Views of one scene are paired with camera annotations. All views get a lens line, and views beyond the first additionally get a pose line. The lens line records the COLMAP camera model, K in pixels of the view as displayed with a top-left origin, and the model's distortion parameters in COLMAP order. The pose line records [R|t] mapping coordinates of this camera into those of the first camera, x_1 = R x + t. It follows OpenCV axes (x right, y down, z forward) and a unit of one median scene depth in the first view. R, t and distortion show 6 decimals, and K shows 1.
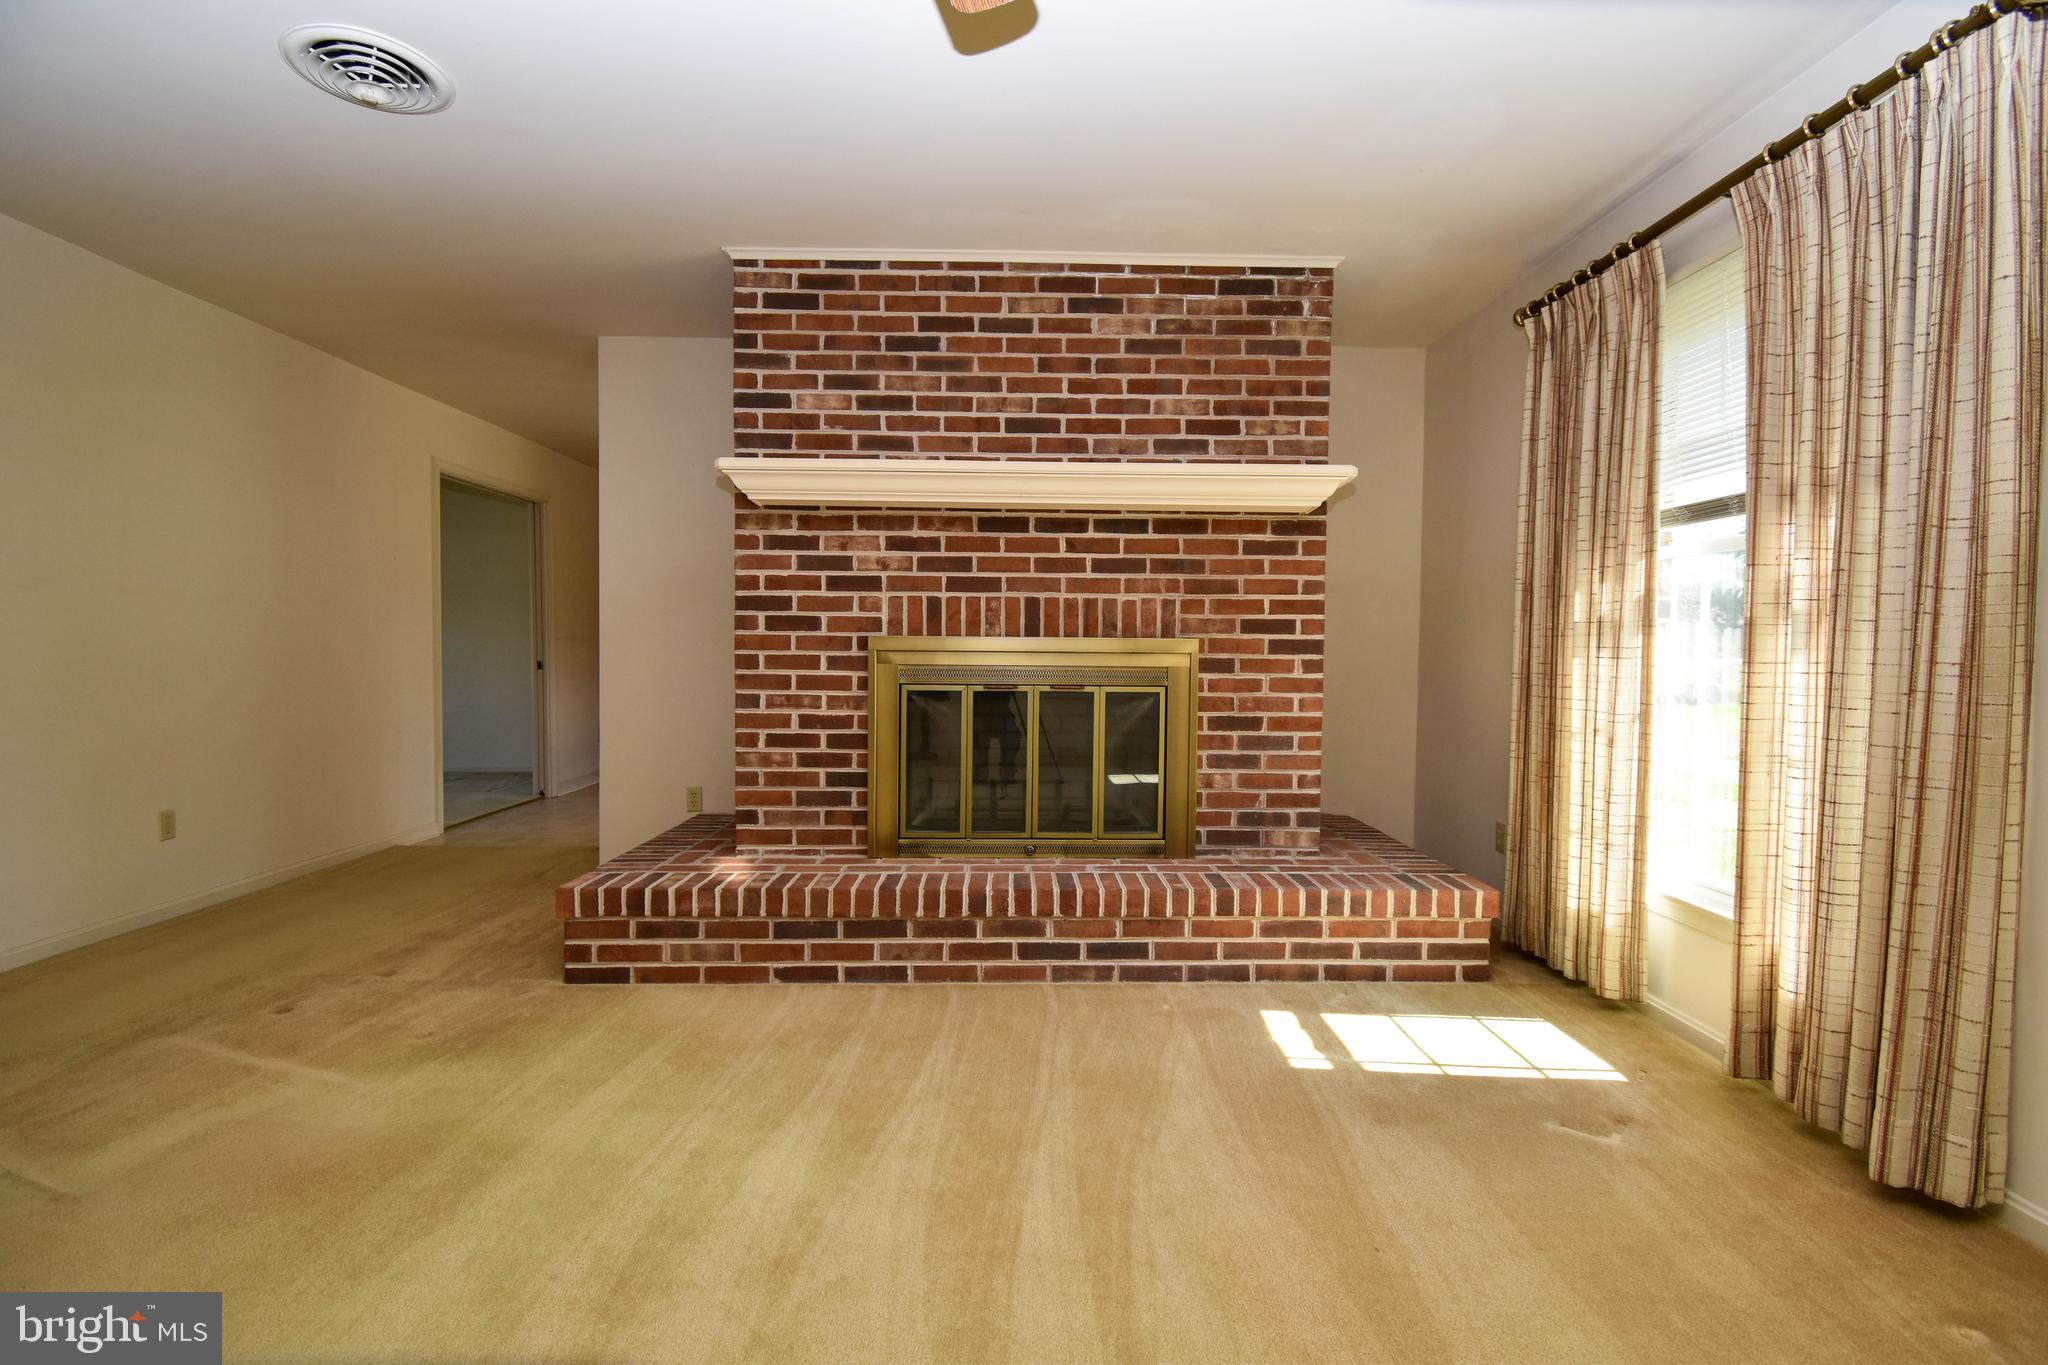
lens RADIAL K [[907.8, 0, 1027.3], [0, 907.8, 679.6], [0, 0, 1]] dist [0.020211, -0.025702]
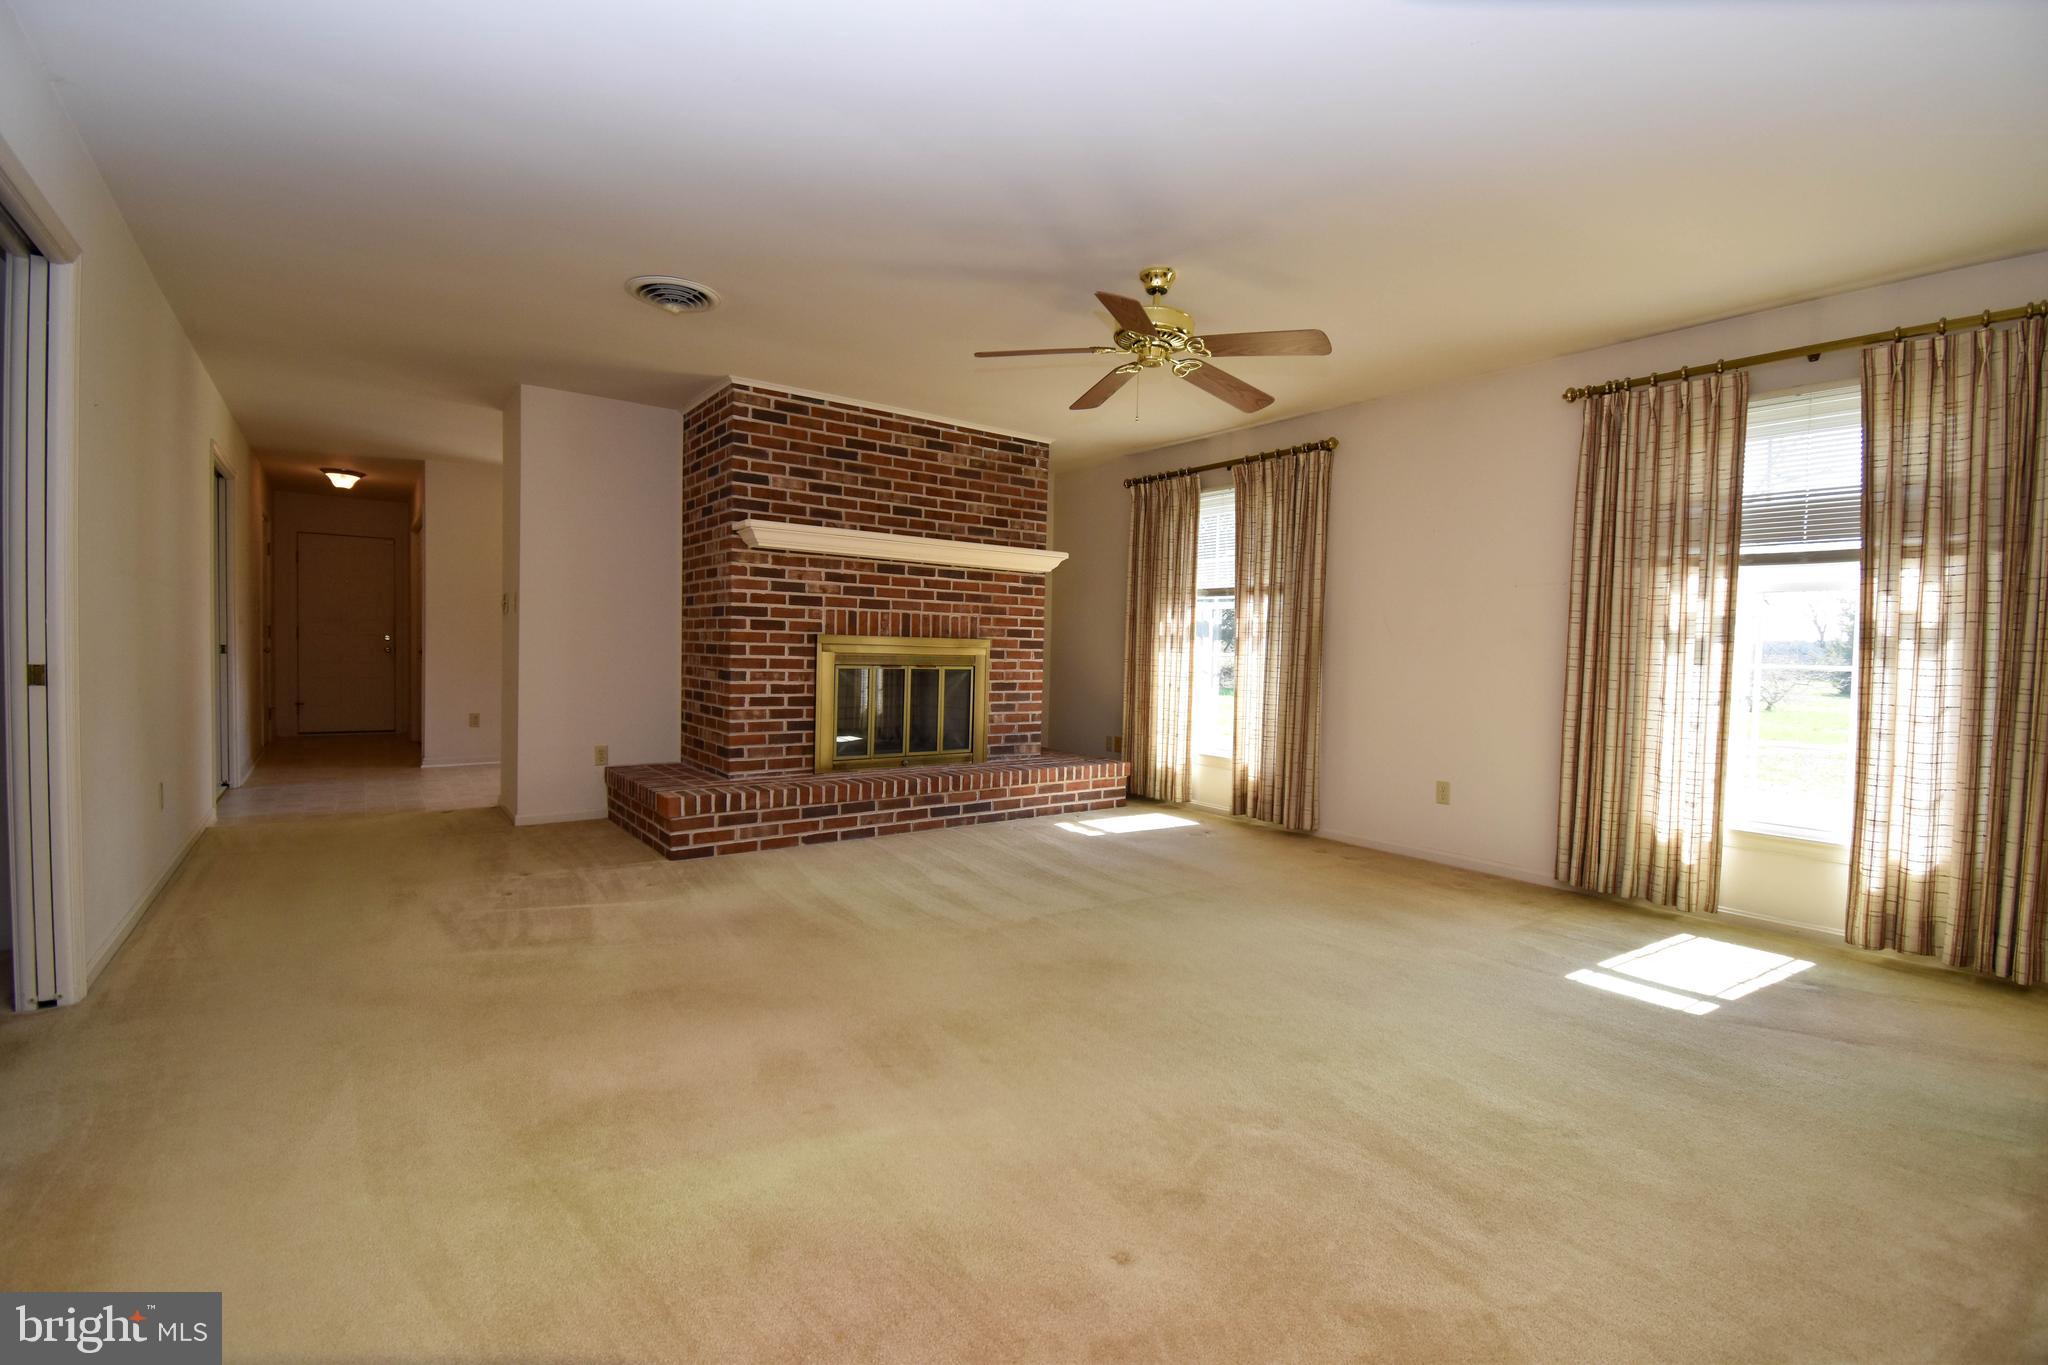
lens RADIAL K [[907.8, 0, 1027.3], [0, 907.8, 679.6], [0, 0, 1]] dist [0.020211, -0.025702]
pose [[0.814547, -0.009323, 0.580023, -0.797480], [0.002559, 0.999919, 0.012479, 0.012154], [-0.580092, -0.008681, 0.814505, -0.509662]]
